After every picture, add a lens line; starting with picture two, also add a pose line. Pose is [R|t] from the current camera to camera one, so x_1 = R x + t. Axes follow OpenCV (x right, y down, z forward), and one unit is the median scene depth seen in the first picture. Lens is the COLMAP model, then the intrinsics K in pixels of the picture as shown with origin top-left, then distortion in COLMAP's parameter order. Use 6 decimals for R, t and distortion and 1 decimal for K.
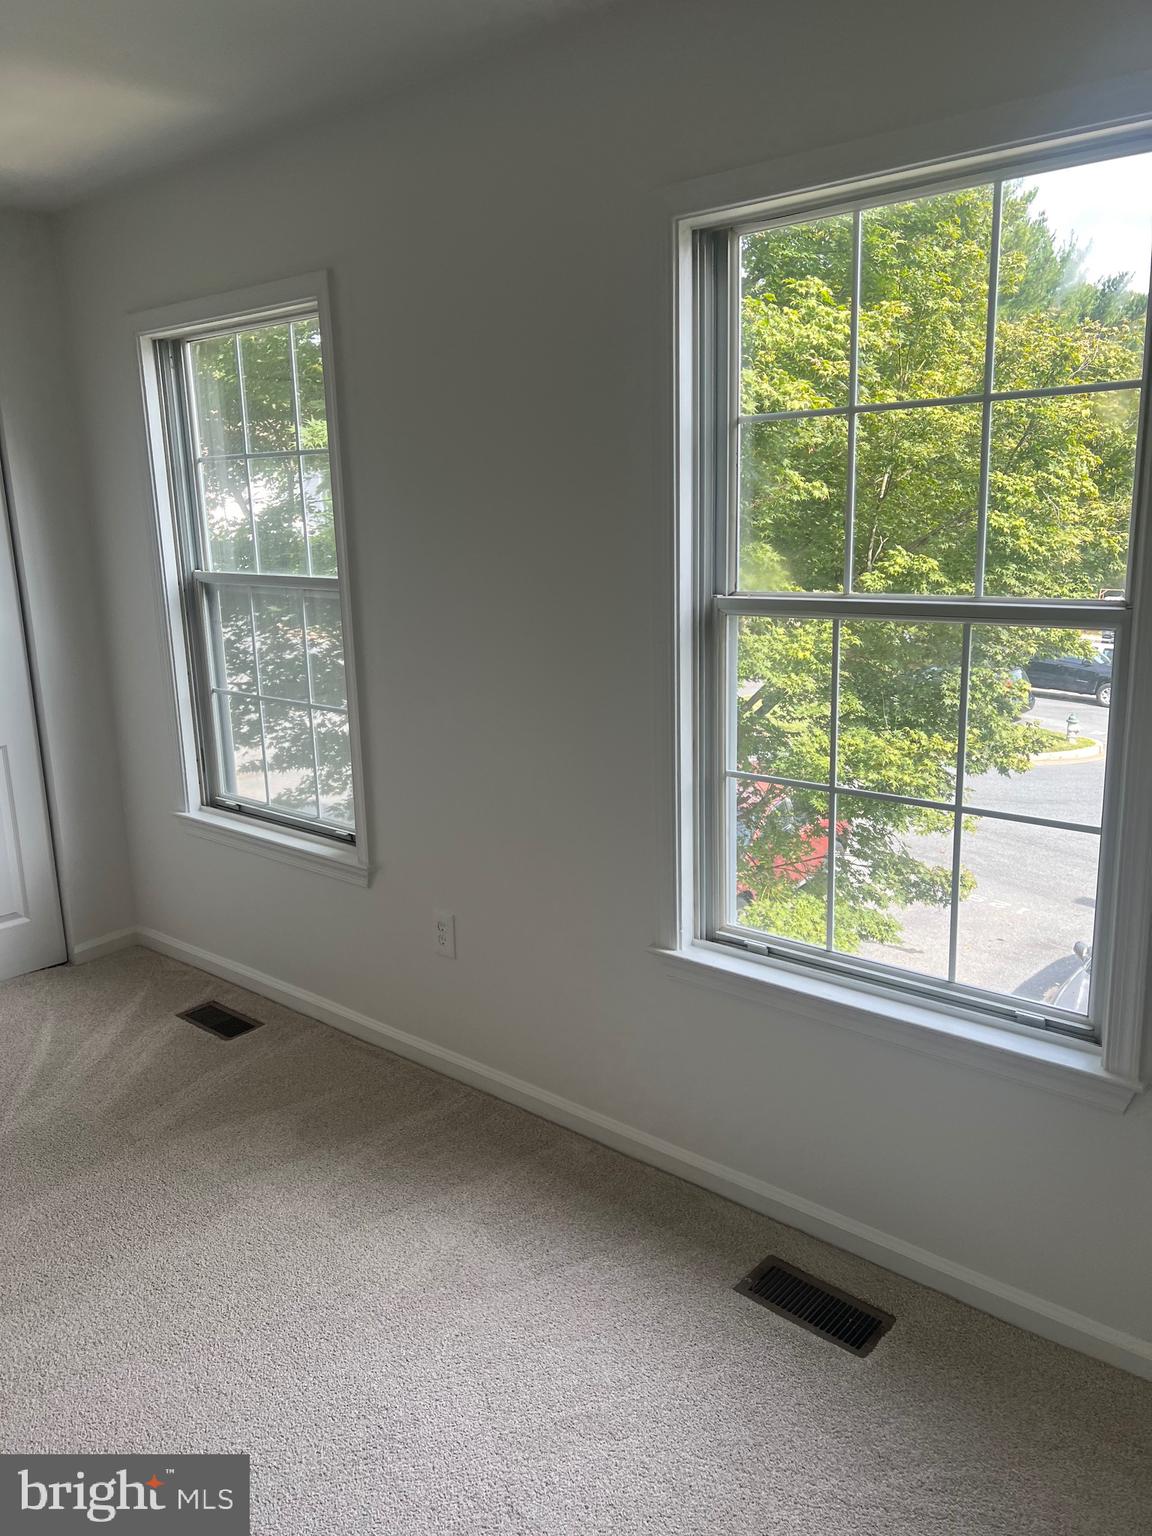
lens RADIAL K [[1165.6, 0, 577.1], [0, 1165.6, 772.7], [0, 0, 1]] dist [0.071391, -0.077239]
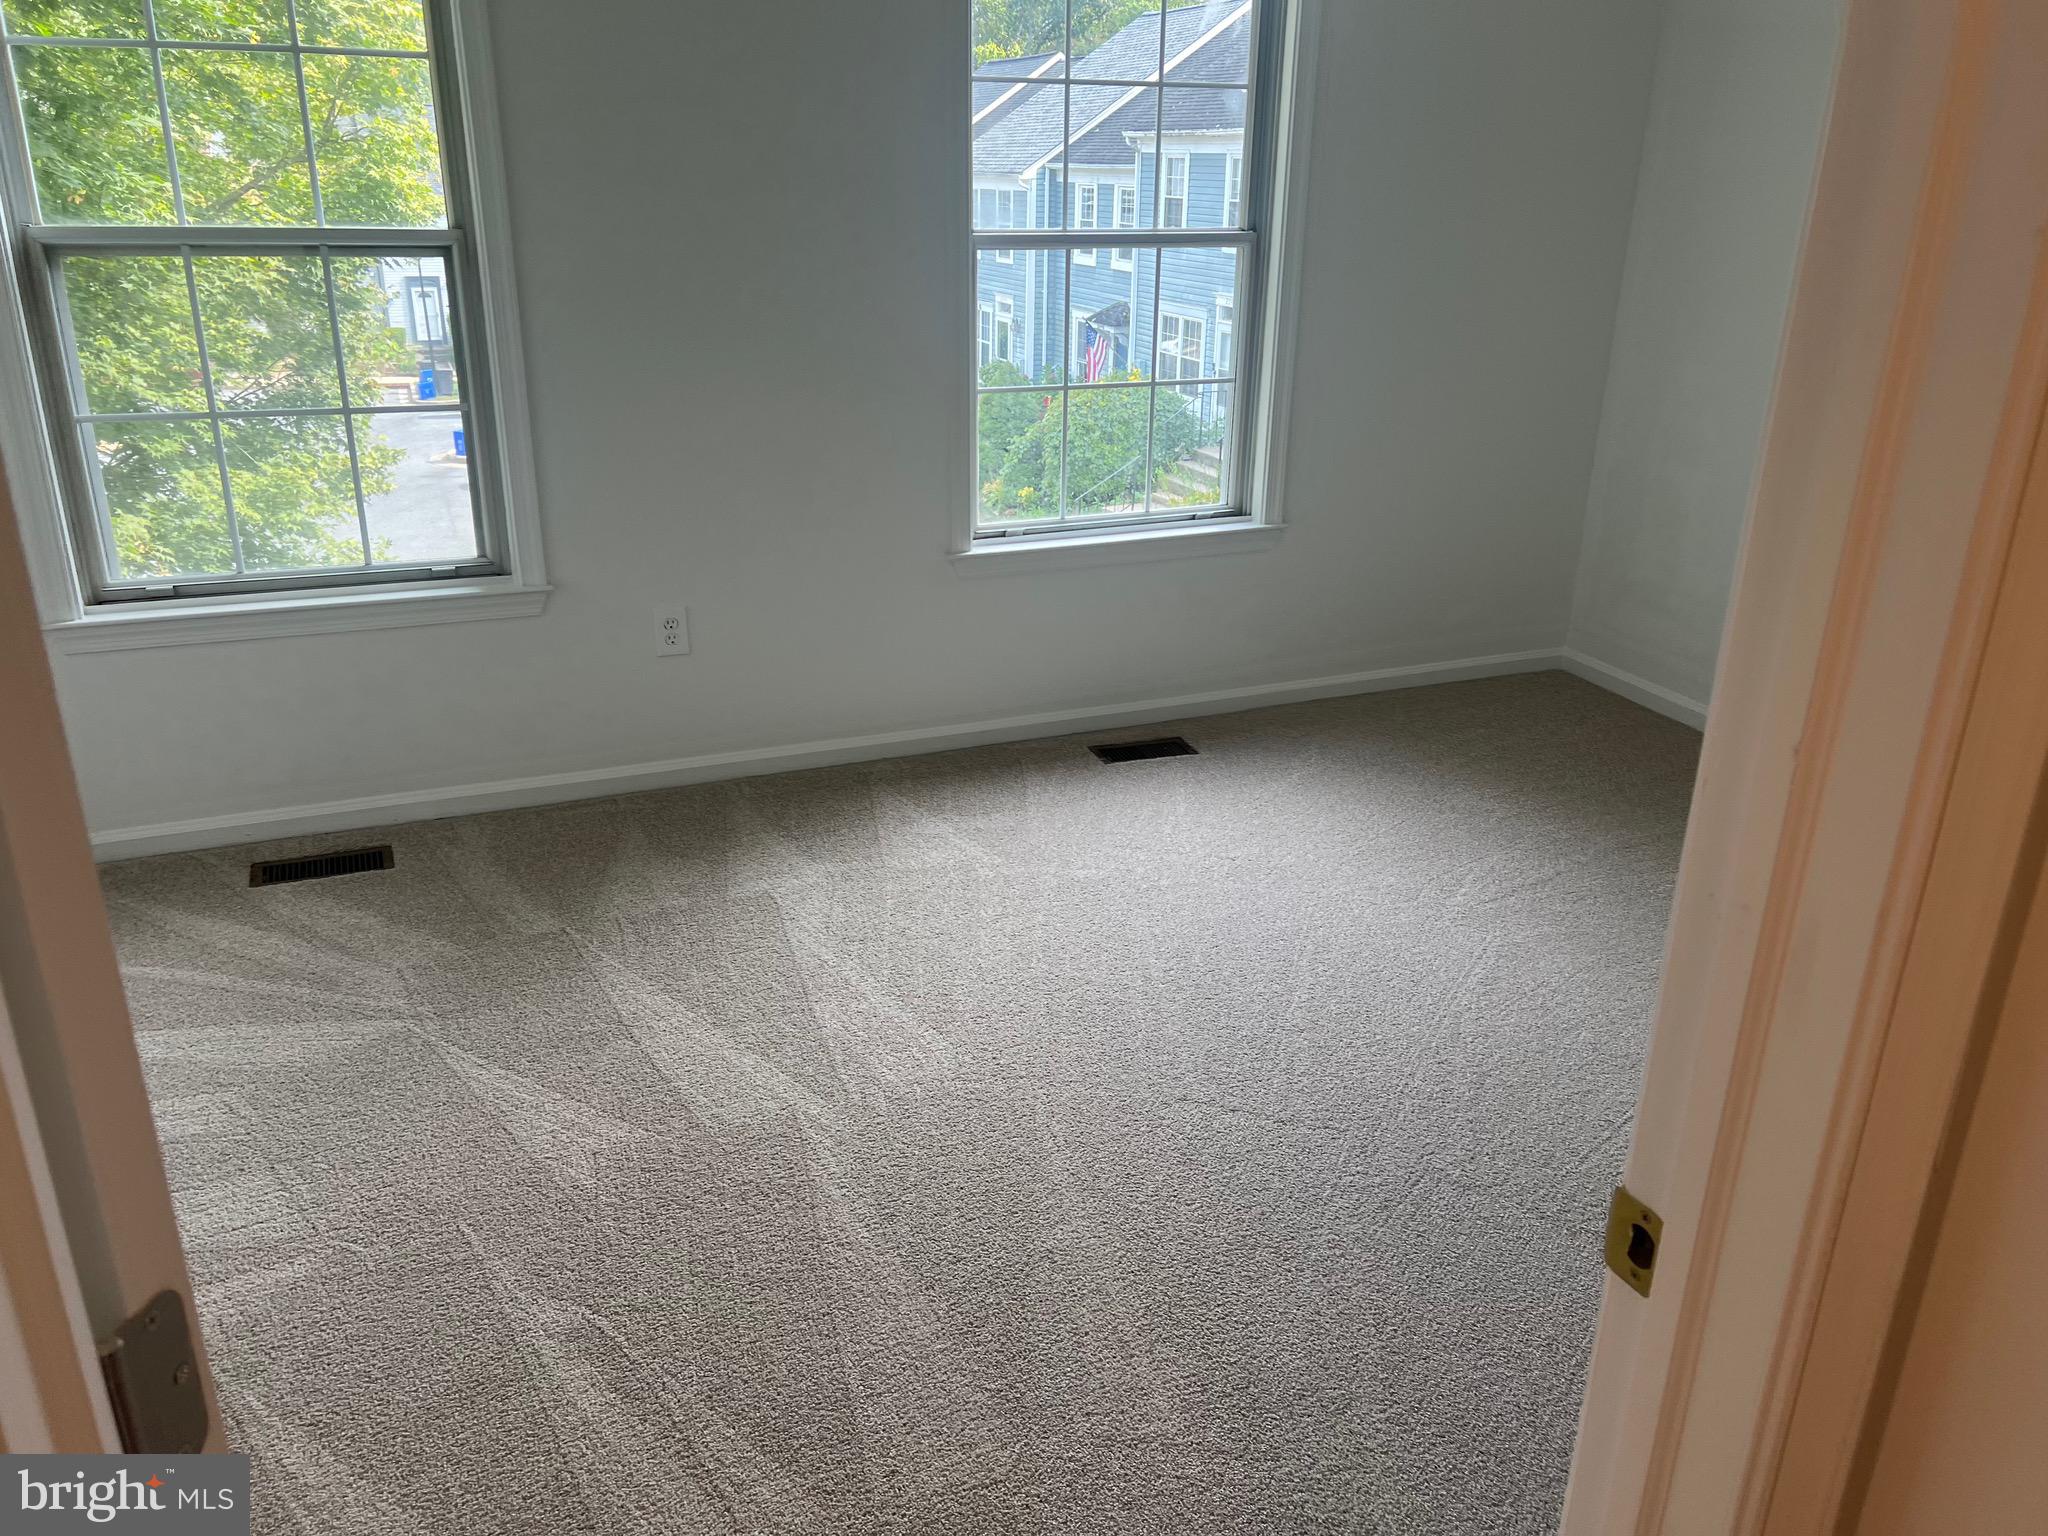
lens RADIAL K [[1554.2, 0, 1005.8], [0, 1554.2, 790.9], [0, 0, 1]] dist [0.071391, -0.077239]
pose [[0.431738, -0.309590, 0.847205, -1.091596], [0.168853, 0.950388, 0.261248, -0.021065], [-0.886054, 0.030263, 0.462594, 0.195665]]
